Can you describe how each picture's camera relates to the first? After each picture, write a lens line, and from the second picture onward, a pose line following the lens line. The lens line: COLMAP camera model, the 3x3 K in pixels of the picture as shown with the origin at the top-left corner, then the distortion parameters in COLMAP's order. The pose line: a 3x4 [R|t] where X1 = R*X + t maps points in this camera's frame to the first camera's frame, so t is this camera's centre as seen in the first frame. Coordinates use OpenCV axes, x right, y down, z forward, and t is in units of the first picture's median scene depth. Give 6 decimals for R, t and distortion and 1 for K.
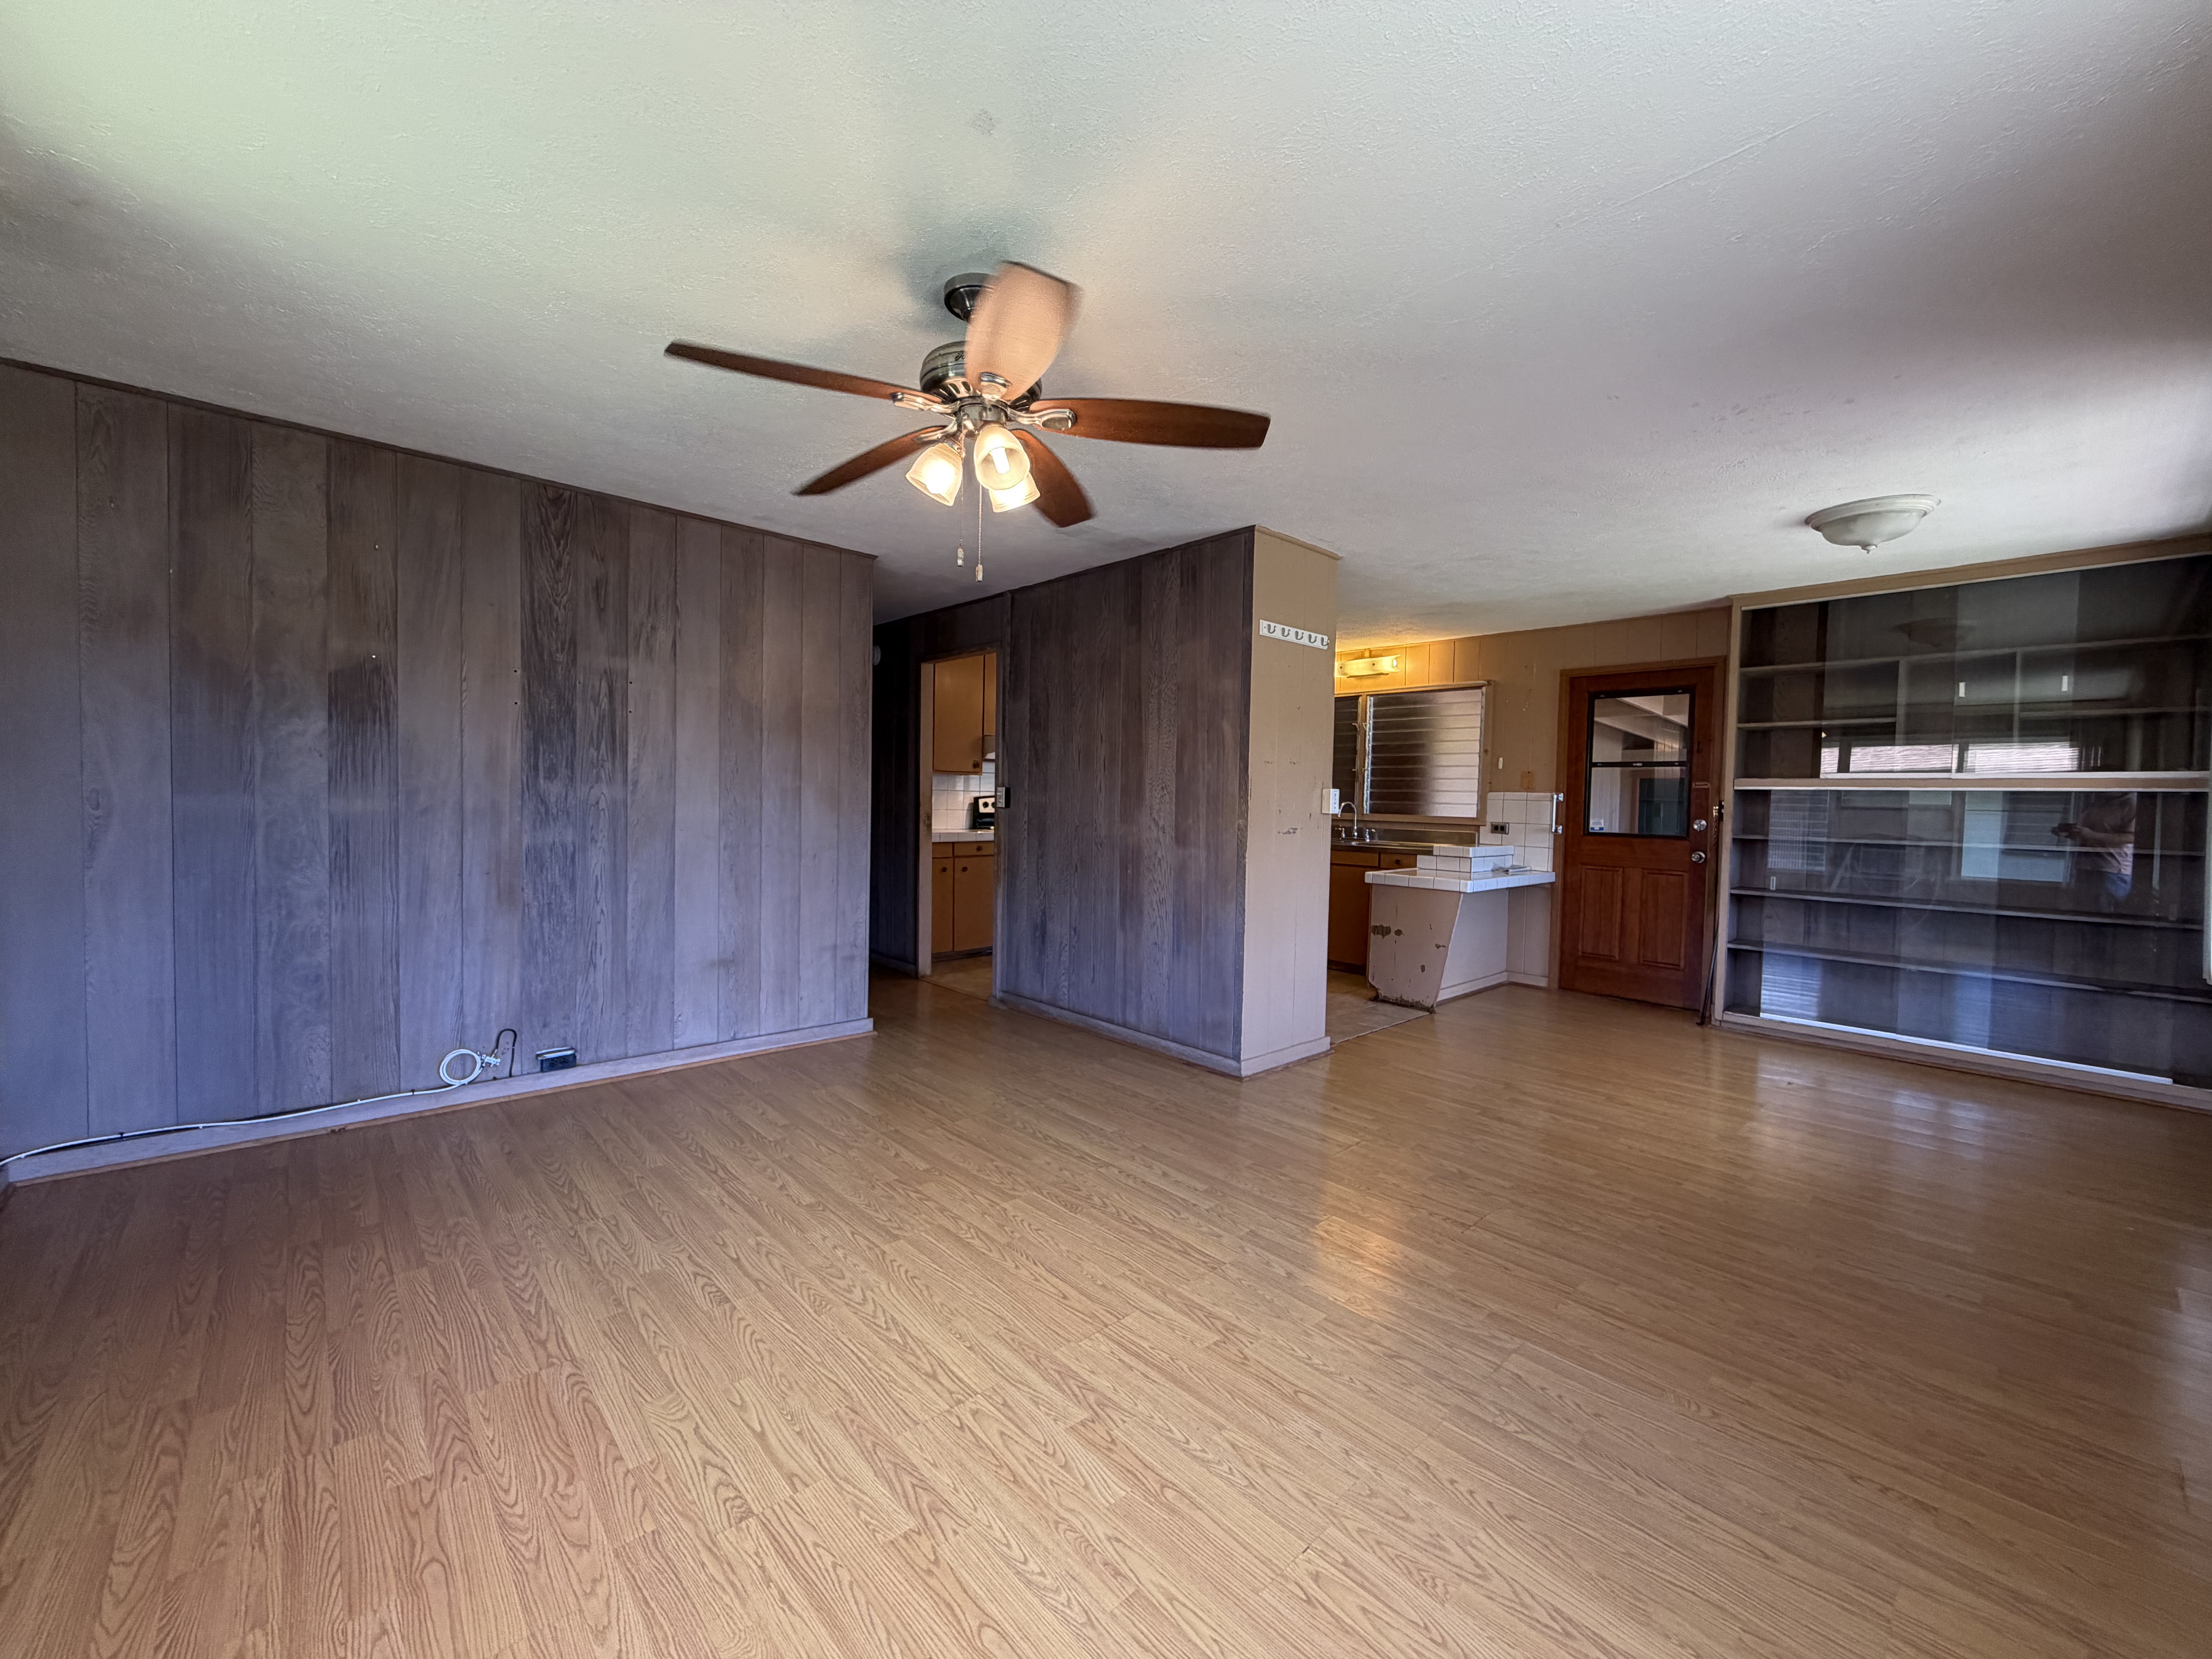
lens RADIAL K [[878.3, 0, 1101.9], [0, 878.3, 831.7], [0, 0, 1]] dist [0.002221, 0.000357]
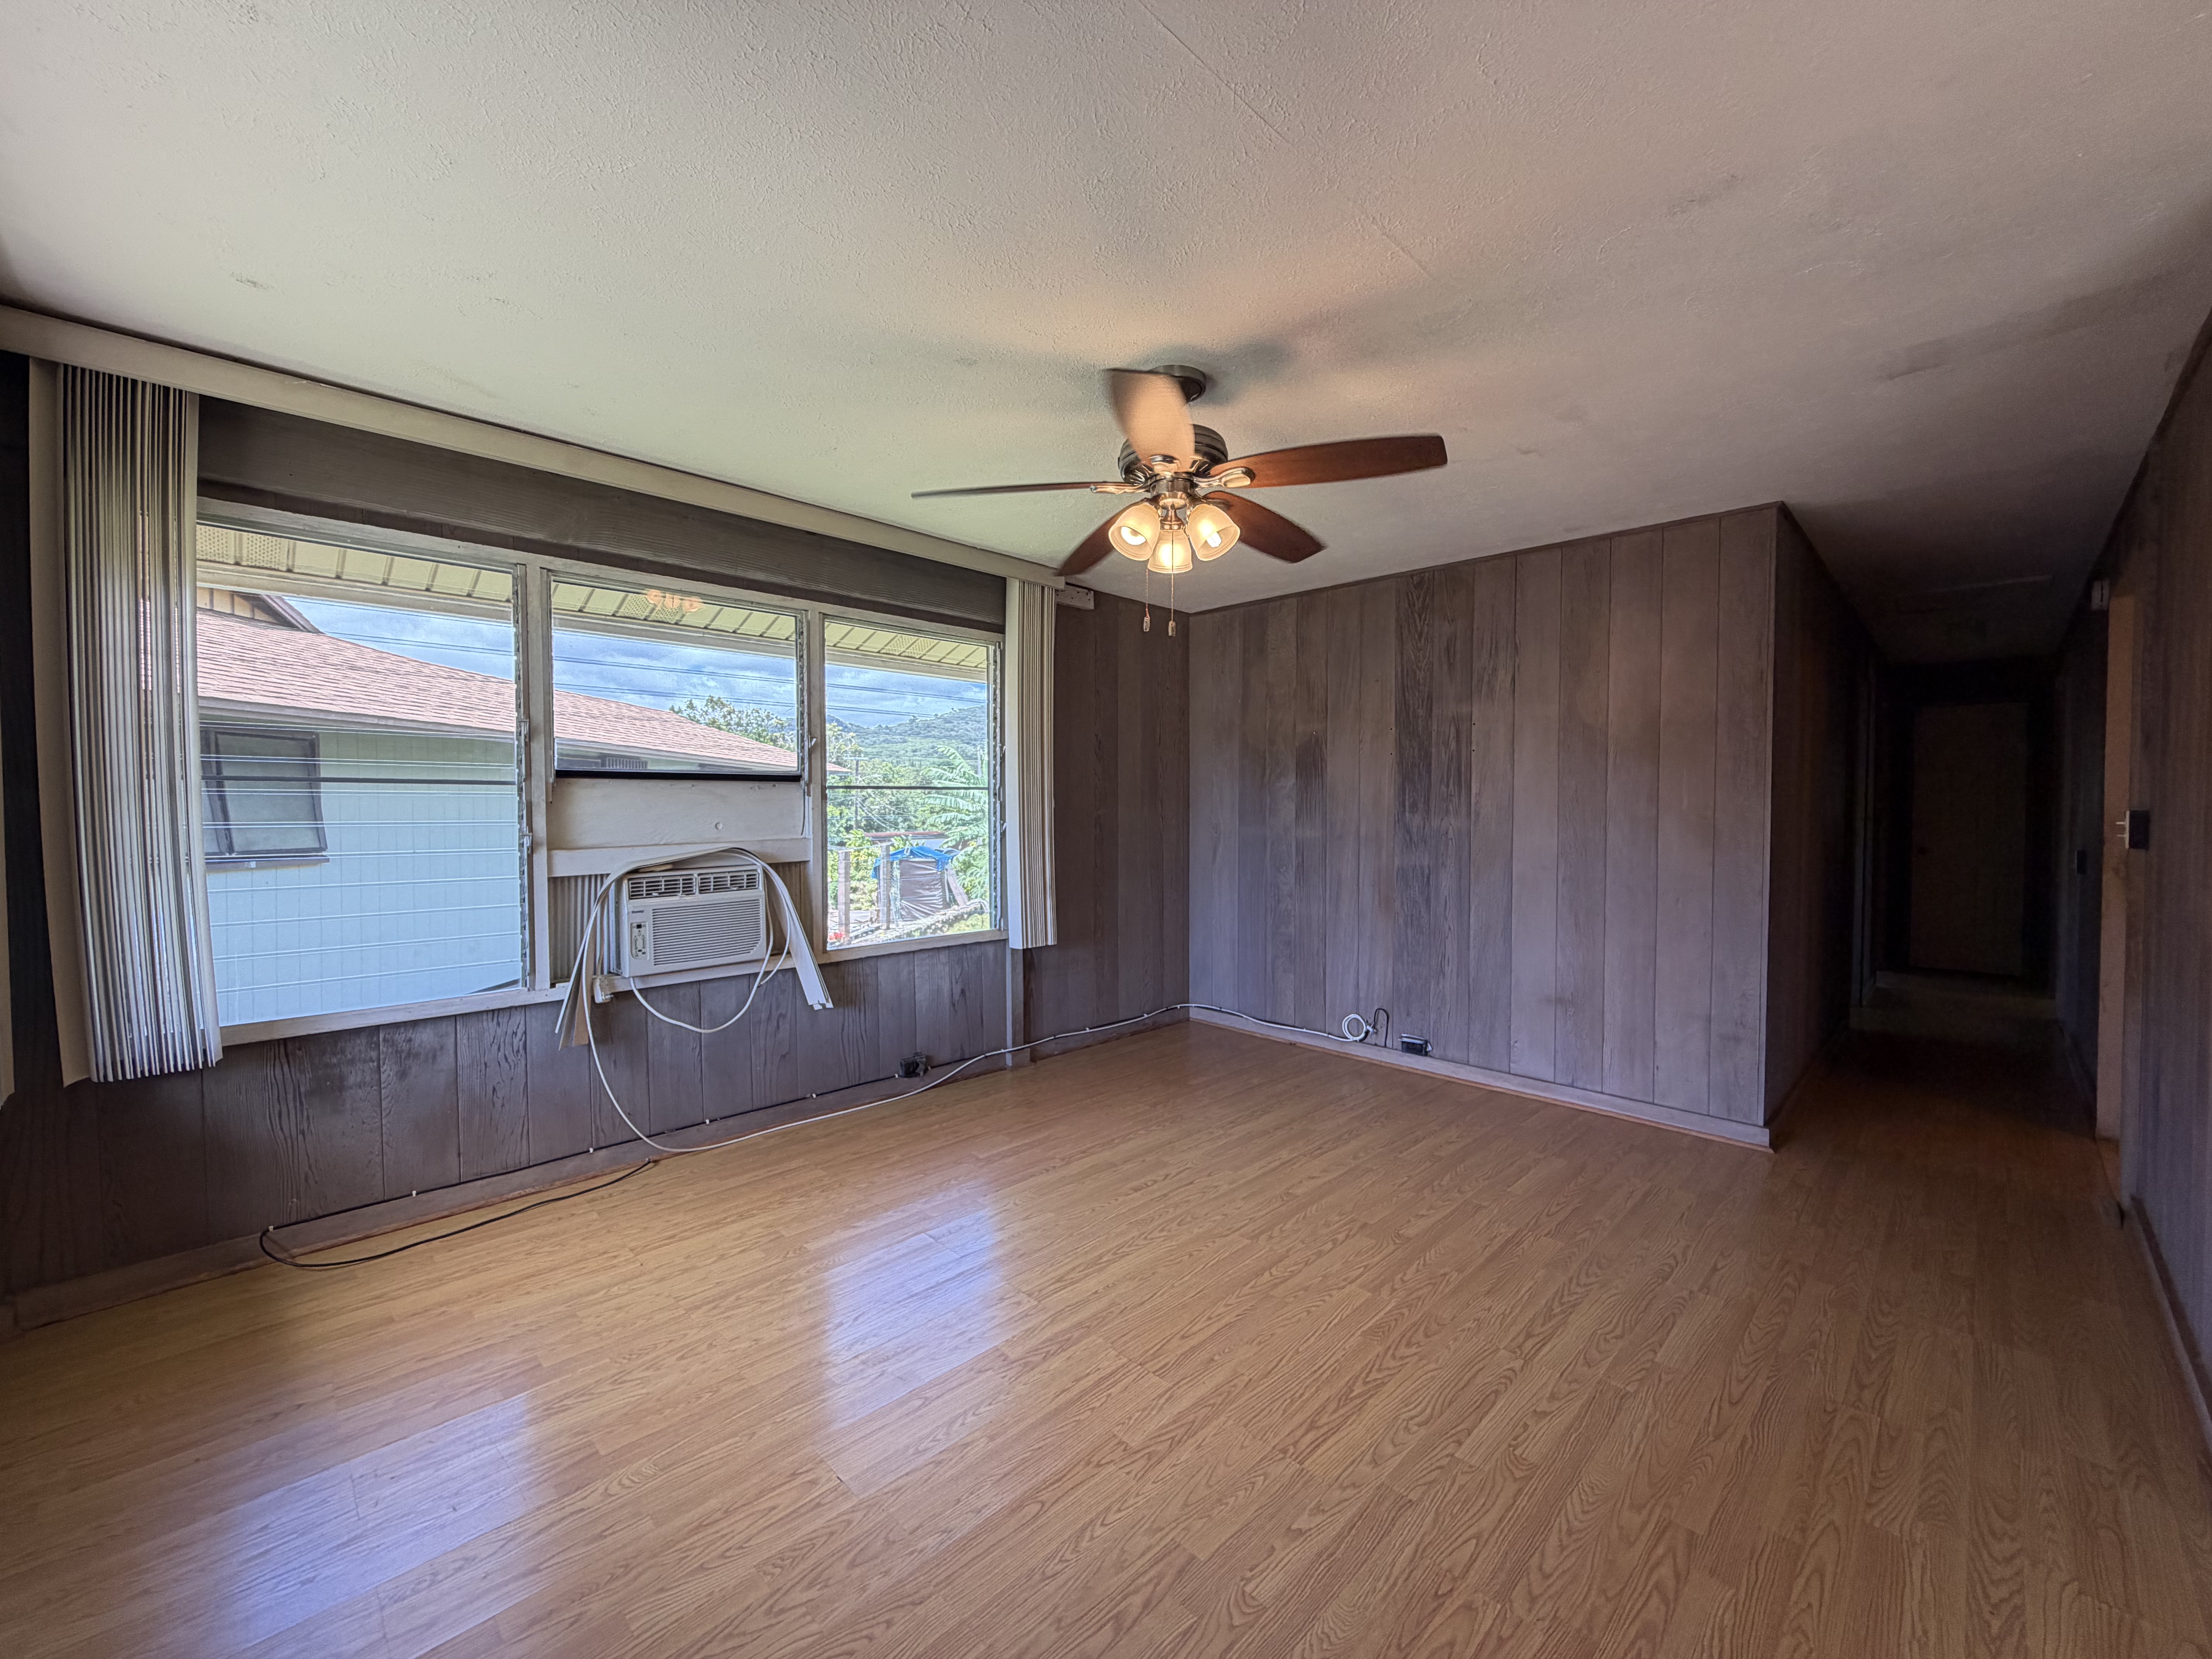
lens RADIAL K [[883.7, 0, 1100.8], [0, 883.7, 813.7], [0, 0, 1]] dist [0.001871, 0.000087]
pose [[0.038674, -0.013900, -0.999155, 0.591168], [-0.039615, 0.999096, -0.015432, -0.022531], [0.998466, 0.040179, 0.038089, 0.525728]]
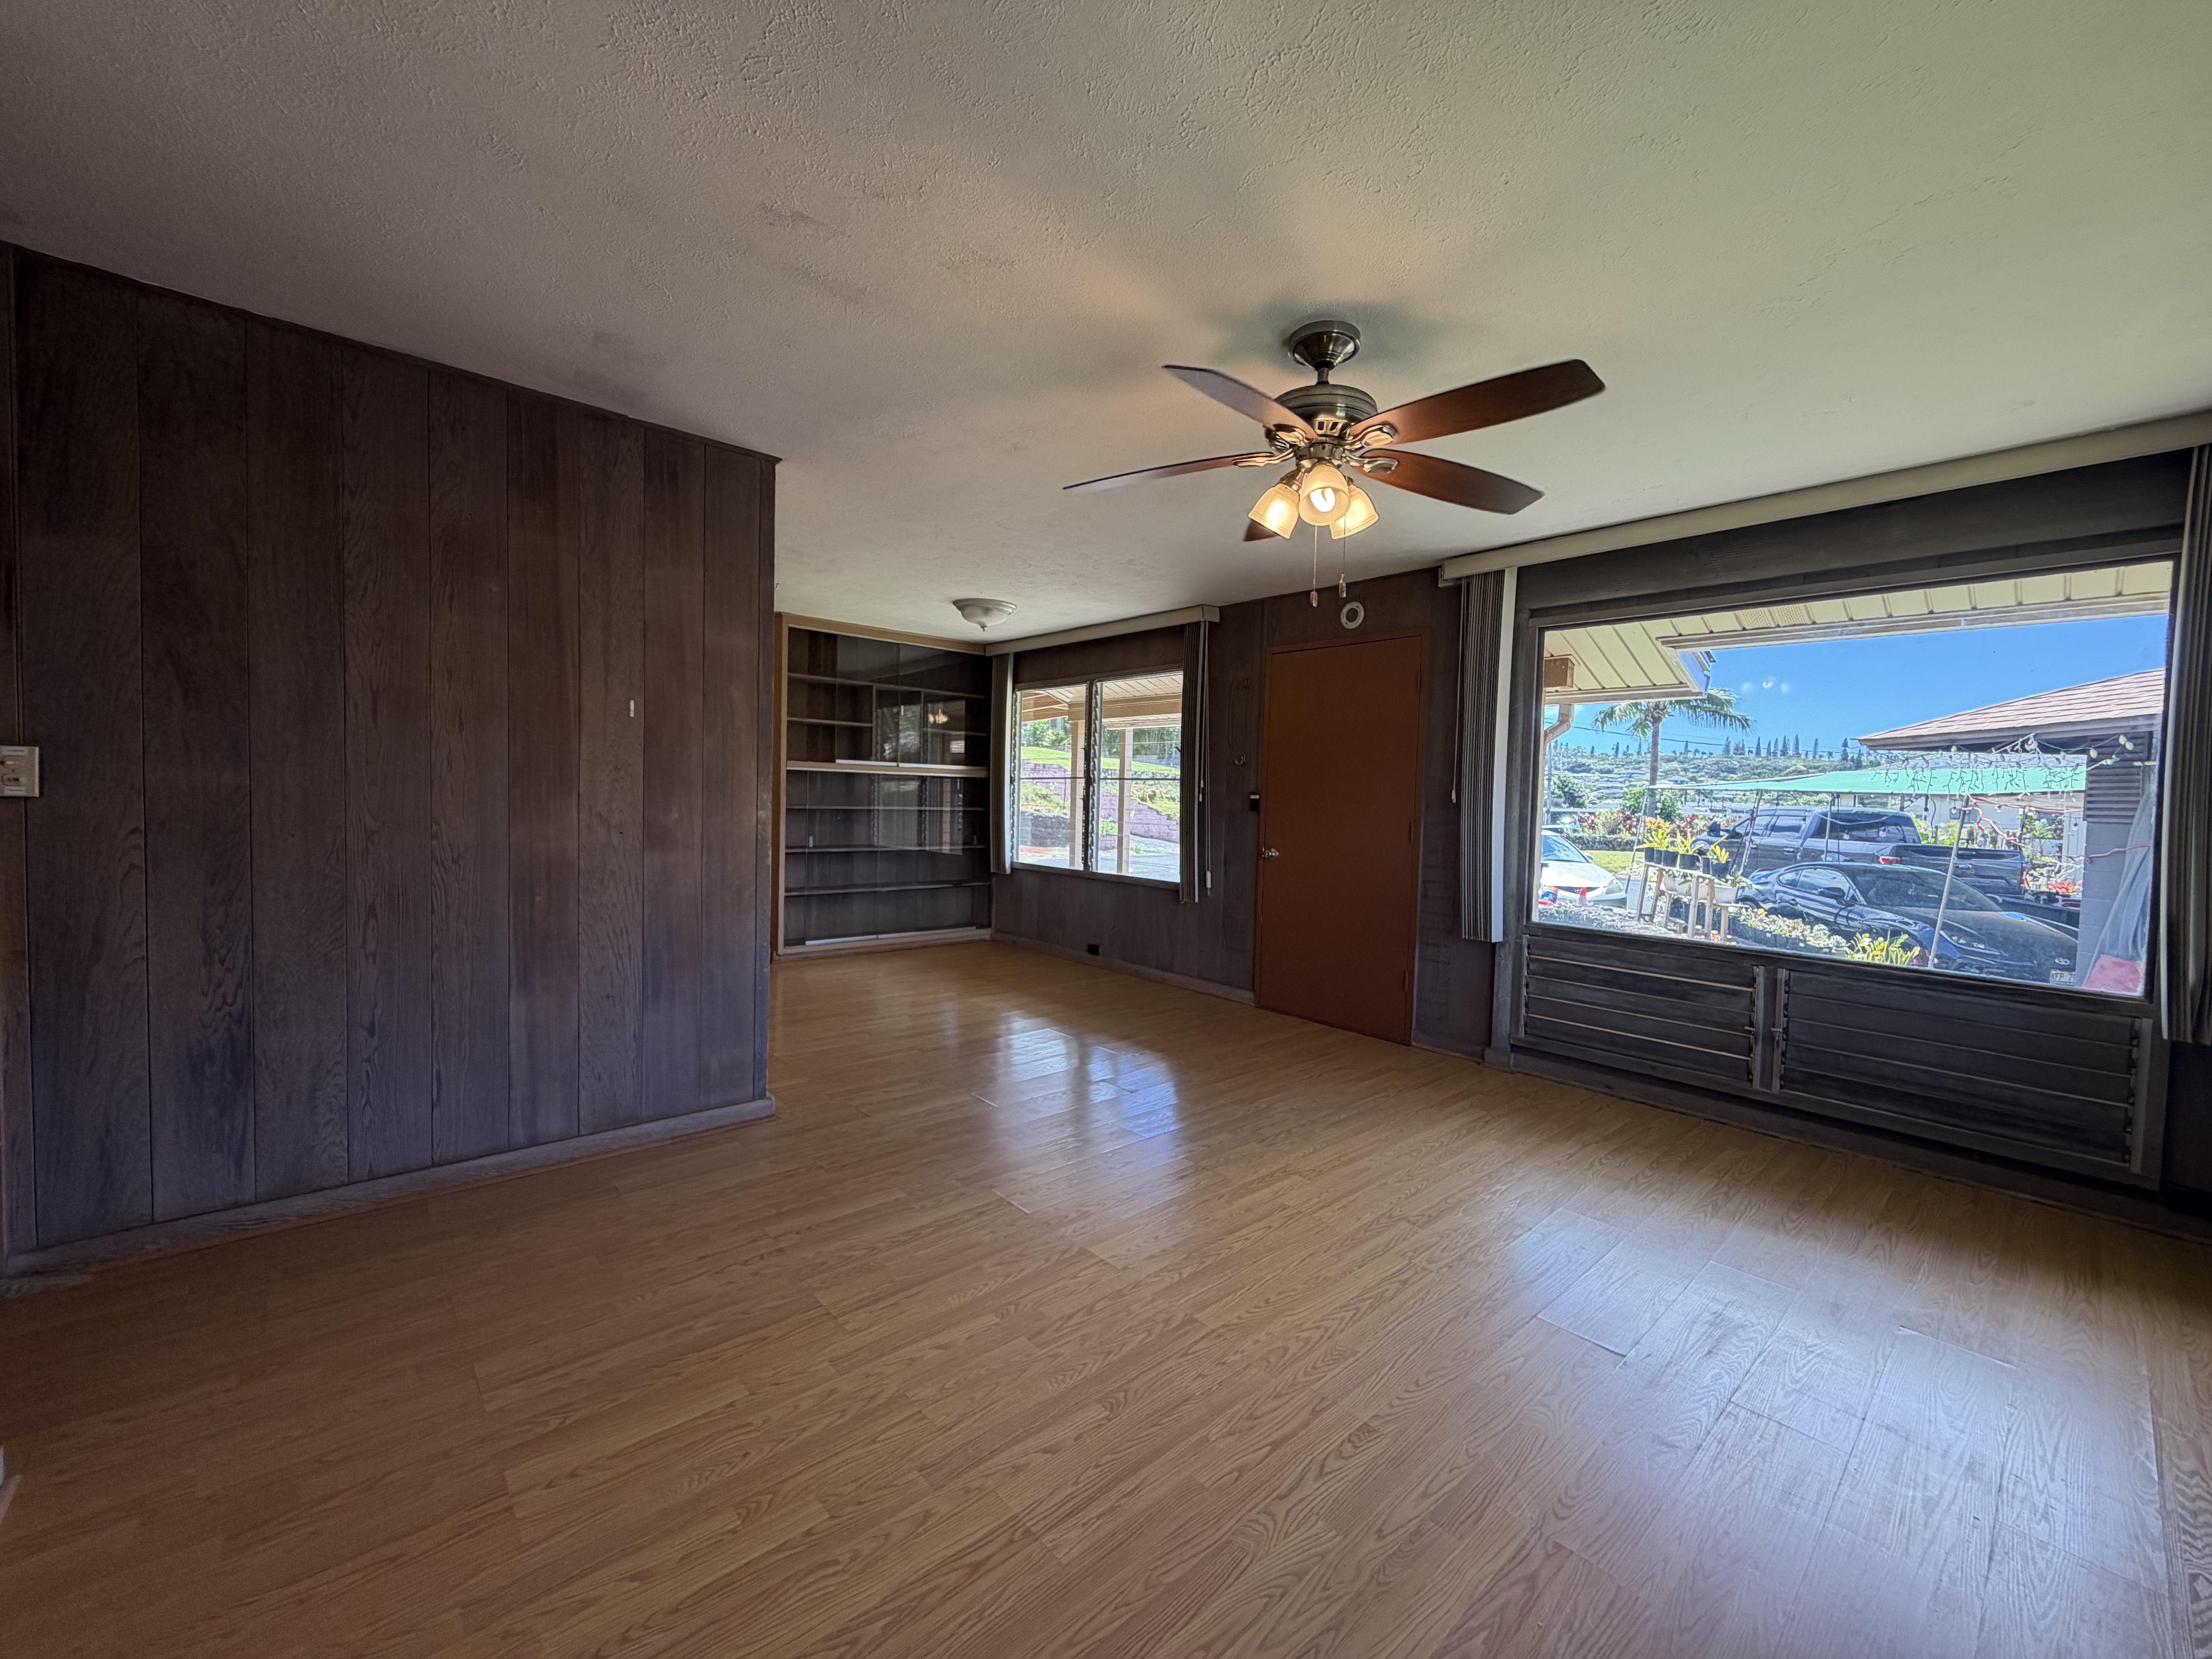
lens RADIAL K [[883.8, 0, 1101.2], [0, 883.8, 827.1], [0, 0, 1]] dist [0.001154, 0.000218]
pose [[0.017243, -0.058249, 0.998153, -0.743845], [0.010299, 0.998259, 0.058077, -0.047498], [-0.999798, 0.009279, 0.017813, 0.745205]]
